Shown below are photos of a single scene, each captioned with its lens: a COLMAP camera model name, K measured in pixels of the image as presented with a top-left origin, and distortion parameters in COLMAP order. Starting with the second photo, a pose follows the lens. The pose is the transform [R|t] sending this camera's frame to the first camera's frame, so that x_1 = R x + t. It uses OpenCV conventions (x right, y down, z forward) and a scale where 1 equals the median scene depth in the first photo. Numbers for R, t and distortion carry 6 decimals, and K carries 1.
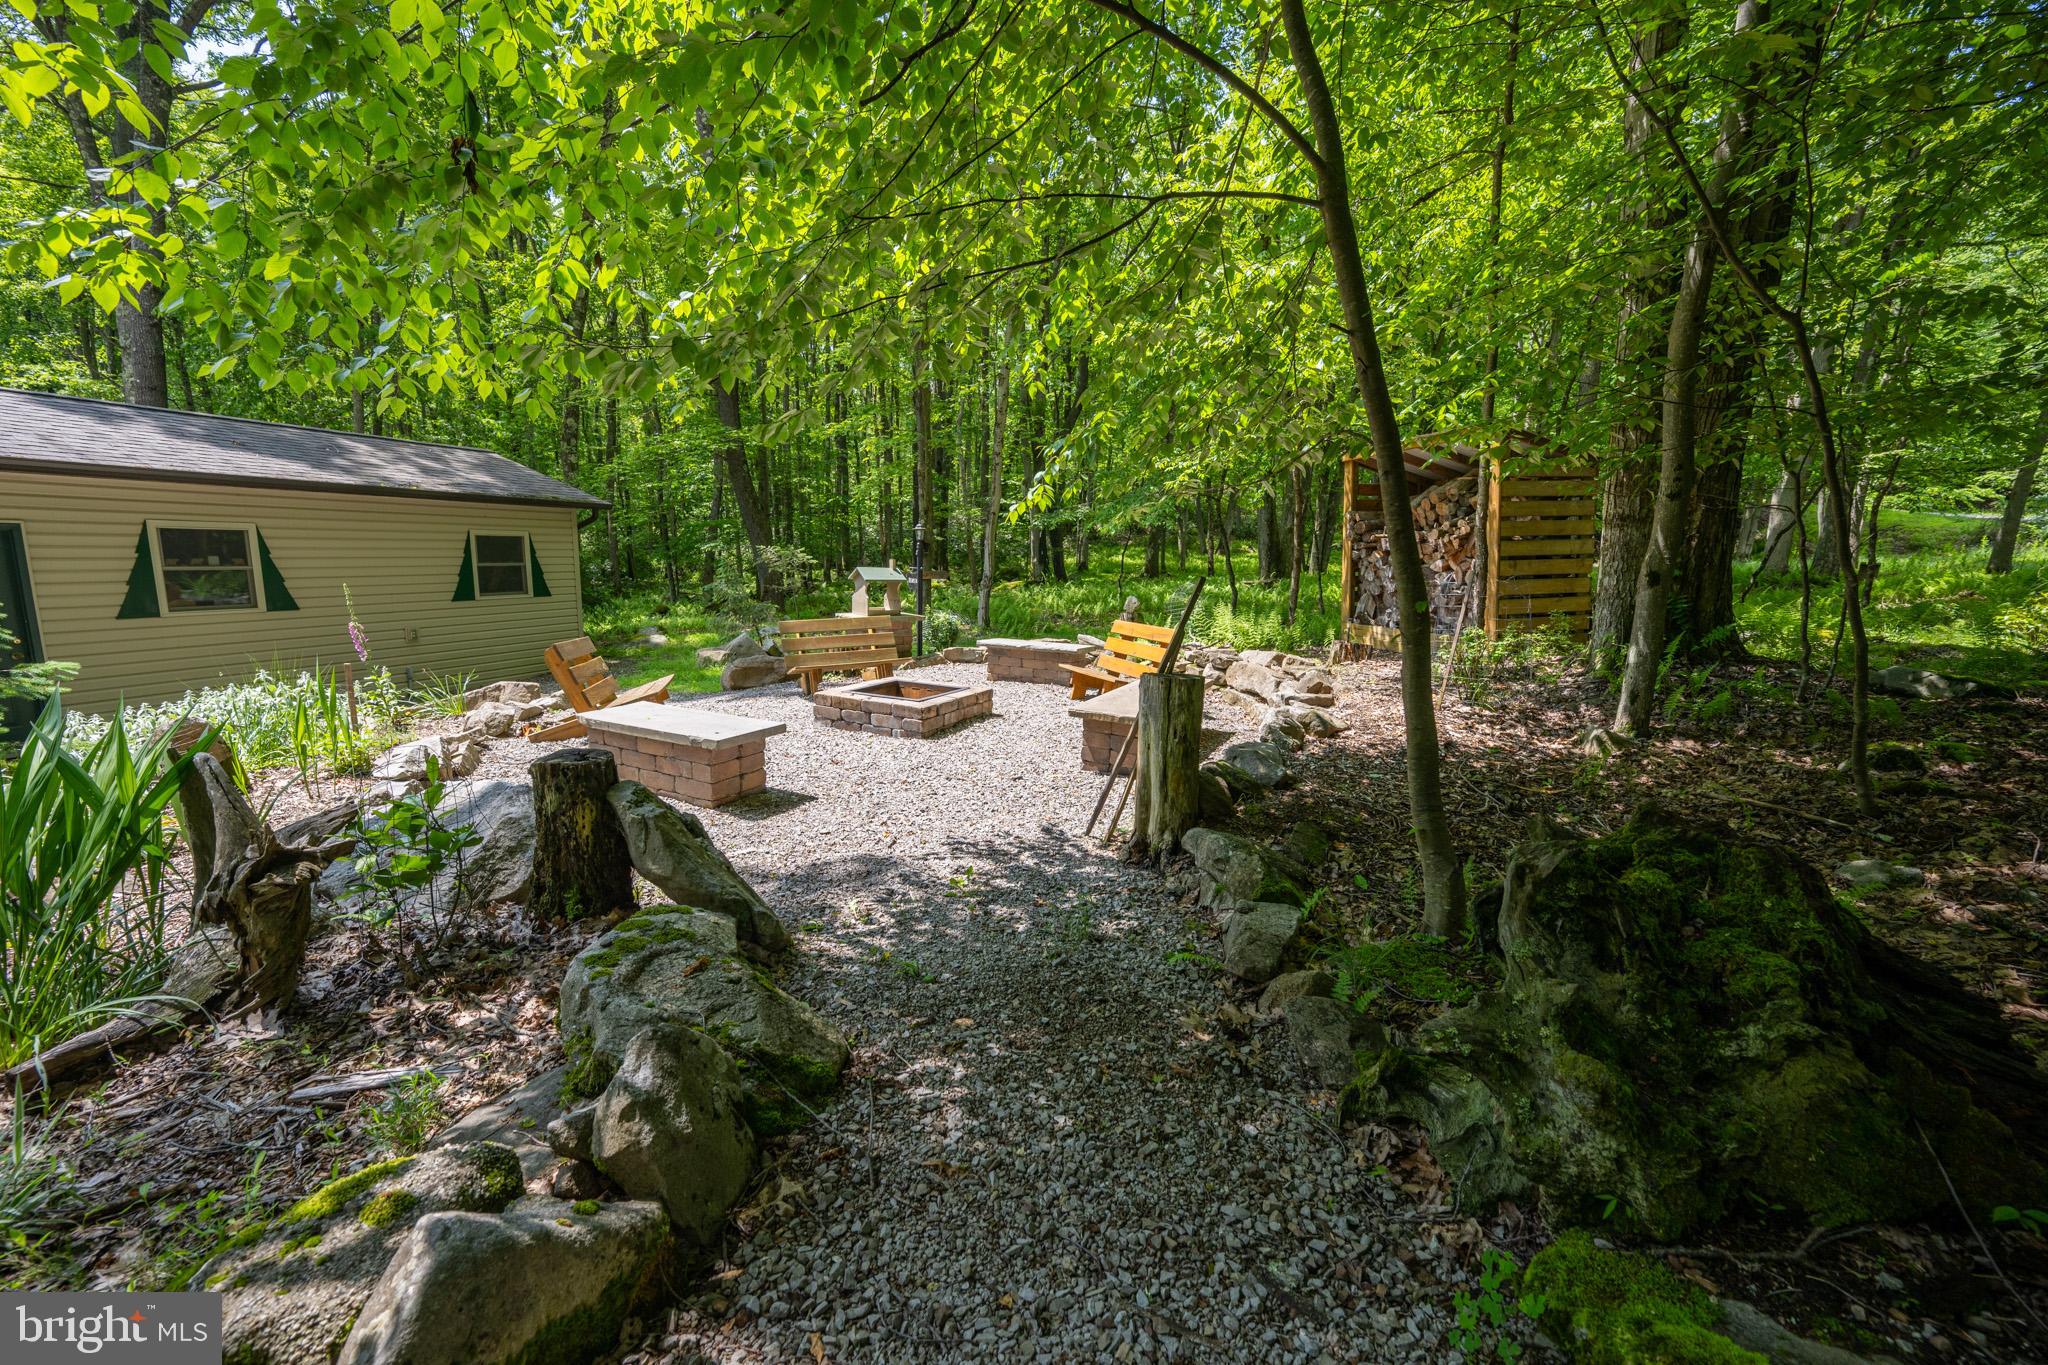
lens RADIAL K [[819.5, 0, 1024.0], [0, 819.5, 682.5], [0, 0, 1]] dist [-0.002569, -0.000249]
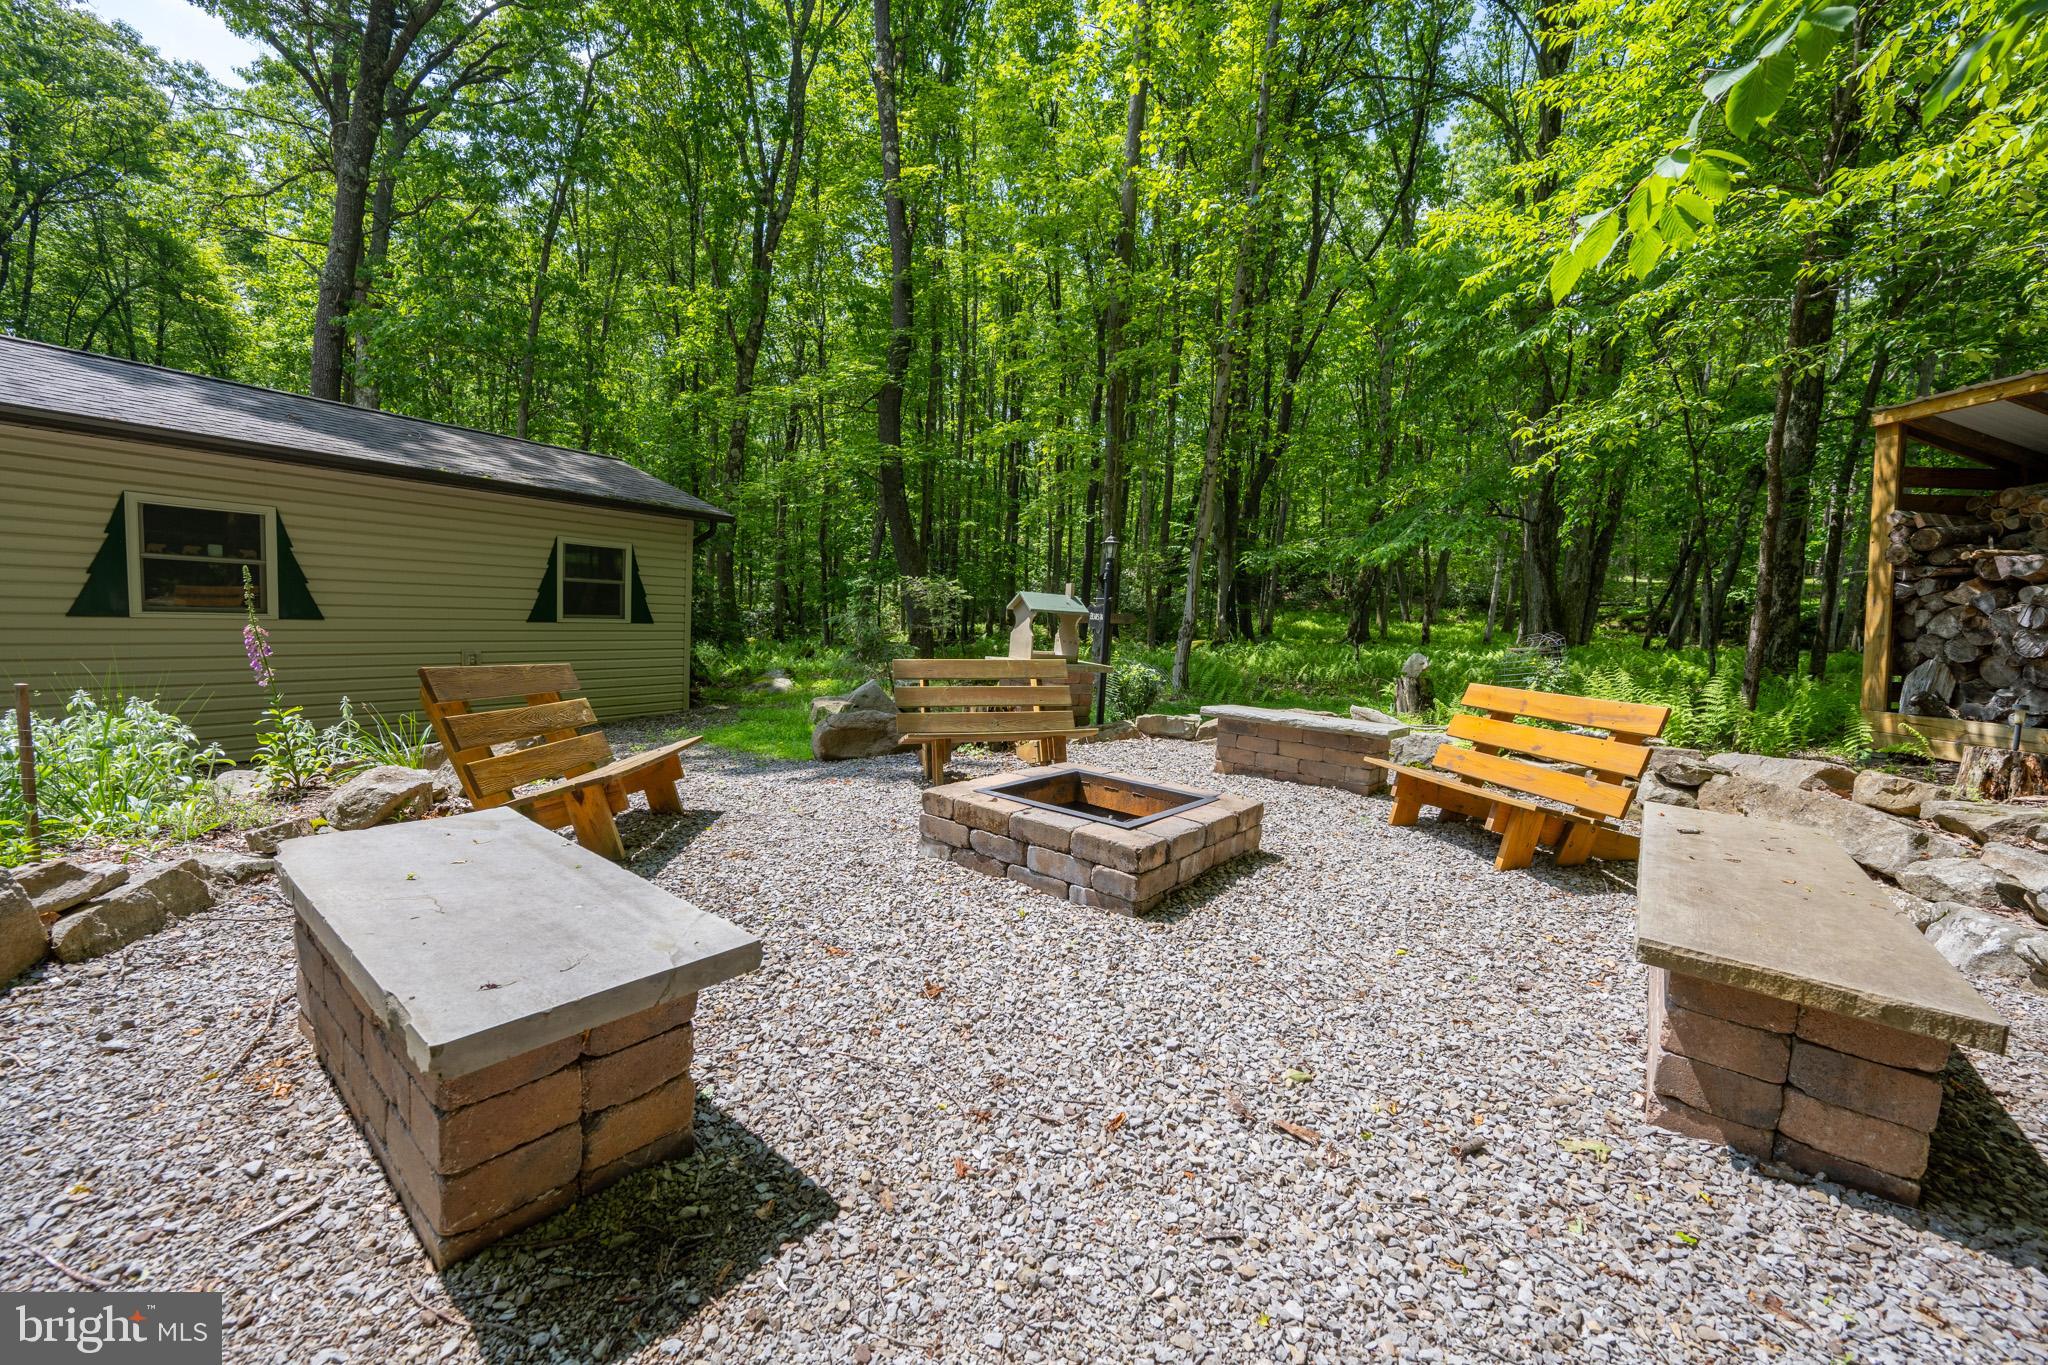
lens RADIAL K [[819.5, 0, 1024.0], [0, 819.5, 682.5], [0, 0, 1]] dist [-0.002569, -0.000249]
pose [[0.980292, 0.050071, -0.191103, -0.071501], [-0.064640, 0.995396, -0.070774, -0.016762], [0.186679, 0.081732, 0.979015, 0.365696]]
